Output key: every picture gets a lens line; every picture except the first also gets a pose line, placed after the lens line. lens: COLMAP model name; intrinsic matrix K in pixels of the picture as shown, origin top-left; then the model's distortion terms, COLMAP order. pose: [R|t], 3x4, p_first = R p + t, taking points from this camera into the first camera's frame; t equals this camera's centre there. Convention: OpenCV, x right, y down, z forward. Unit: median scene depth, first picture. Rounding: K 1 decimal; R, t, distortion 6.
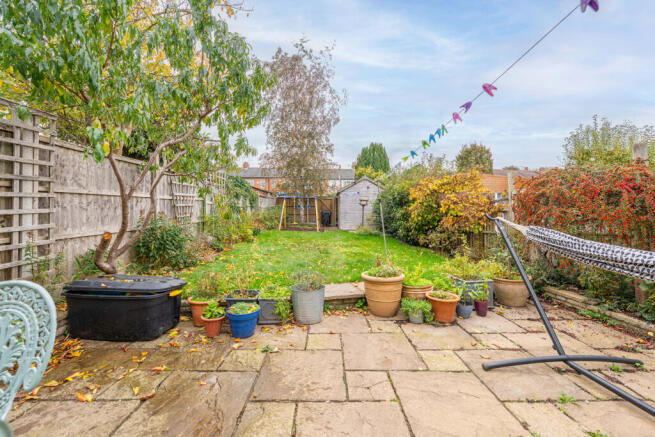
lens RADIAL K [[260.4, 0, 327.5], [0, 260.4, 211.1], [0, 0, 1]] dist [-0.000347, 0.000015]
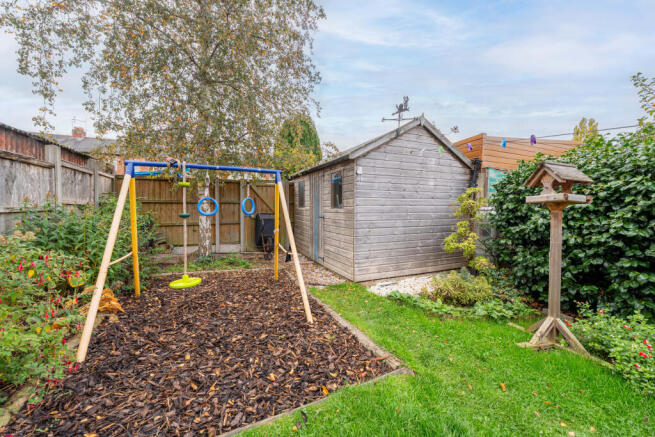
lens RADIAL K [[256.4, 0, 327.5], [0, 256.4, 218.5], [0, 0, 1]] dist [0.000793, 0.000189]
pose [[0.910767, -0.019499, 0.412459, -0.427615], [-0.001359, 0.998737, 0.050216, -0.073786], [-0.412918, -0.046295, 0.909591, 3.165966]]
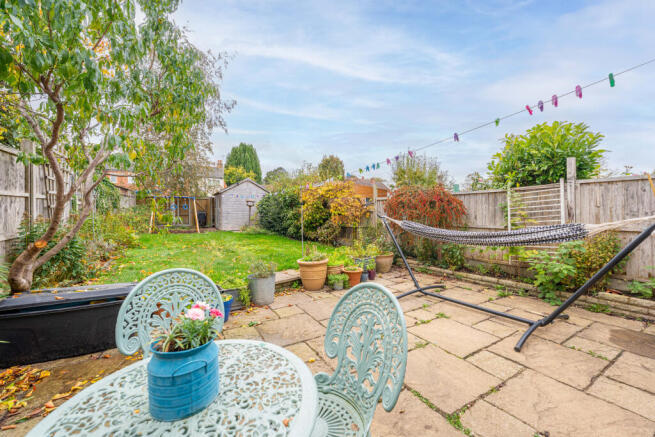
lens RADIAL K [[256.4, 0, 327.5], [0, 256.4, 218.5], [0, 0, 1]] dist [0.000793, 0.000189]
pose [[0.864378, -0.018349, 0.502507, -0.370572], [0.003718, 0.999540, 0.030103, -0.007668], [-0.502828, -0.024152, 0.864049, -0.162916]]
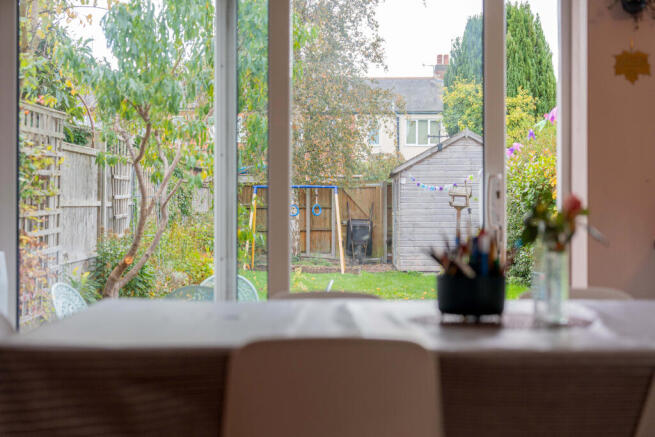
lens RADIAL K [[991.2, 0, 327.5], [0, 991.2, 218.5], [0, 0, 1]] dist [0.269655, -0.003257]
pose [[0.999853, -0.003611, -0.016765, -0.129857], [0.003656, 0.999990, 0.002646, -0.034516], [0.016756, -0.002707, 0.999856, -1.773796]]
